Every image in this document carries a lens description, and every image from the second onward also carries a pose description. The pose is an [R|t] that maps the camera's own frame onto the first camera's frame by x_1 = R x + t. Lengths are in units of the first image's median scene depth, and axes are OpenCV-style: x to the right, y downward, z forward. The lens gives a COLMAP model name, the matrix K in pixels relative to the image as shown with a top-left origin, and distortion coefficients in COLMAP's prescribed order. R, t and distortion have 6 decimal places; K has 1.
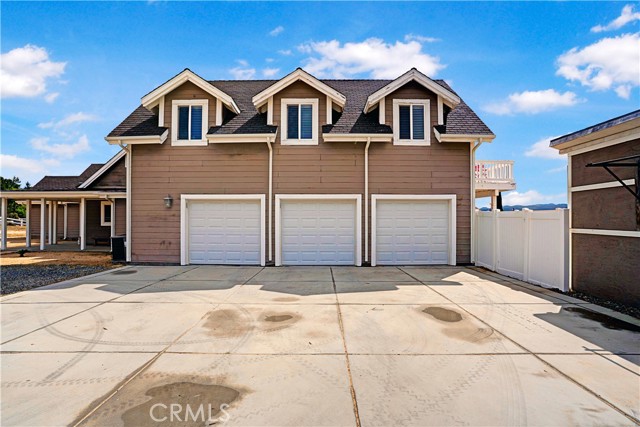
lens RADIAL K [[321.9, 0, 320.0], [0, 321.9, 213.5], [0, 0, 1]] dist [-0.051710, 0.000094]
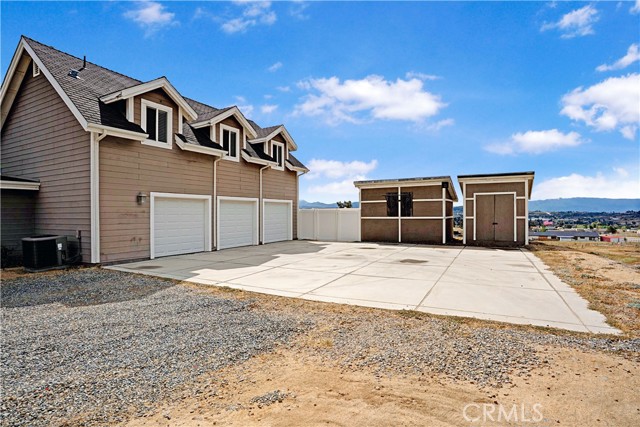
lens RADIAL K [[321.9, 0, 320.0], [0, 321.9, 213.5], [0, 0, 1]] dist [-0.051710, 0.000094]
pose [[0.476898, -0.004387, 0.878948, -1.083296], [-0.006285, 0.999945, 0.008401, -0.001018], [-0.878936, -0.009531, 0.476844, 0.009340]]
